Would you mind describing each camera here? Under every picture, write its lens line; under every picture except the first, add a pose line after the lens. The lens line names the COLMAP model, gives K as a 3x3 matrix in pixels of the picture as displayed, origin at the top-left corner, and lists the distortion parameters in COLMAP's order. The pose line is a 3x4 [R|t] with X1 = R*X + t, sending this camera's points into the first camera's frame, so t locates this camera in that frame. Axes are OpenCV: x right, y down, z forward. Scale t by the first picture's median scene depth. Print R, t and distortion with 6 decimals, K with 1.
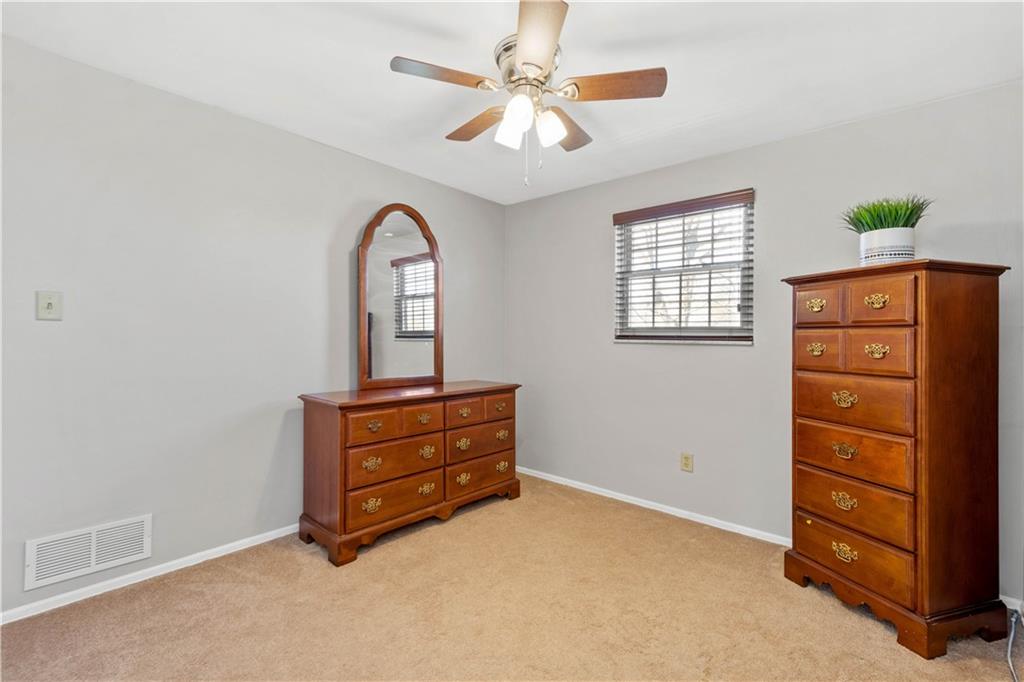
lens RADIAL K [[455.9, 0, 516.4], [0, 455.9, 341.7], [0, 0, 1]] dist [-0.003695, 0.000762]
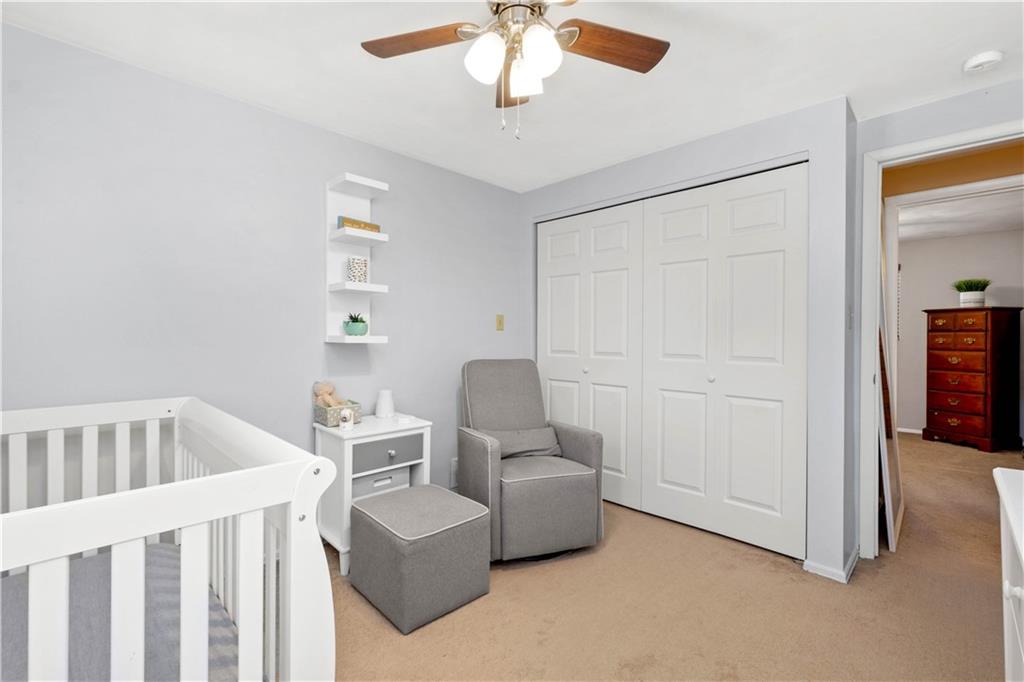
lens RADIAL K [[455.9, 0, 513.0], [0, 455.9, 341.9], [0, 0, 1]] dist [-0.003695, 0.000762]
pose [[0.998737, -0.000654, -0.050230, -1.602794], [0.000965, 0.999981, 0.006165, 0.008038], [0.050225, -0.006205, 0.998719, -1.641609]]
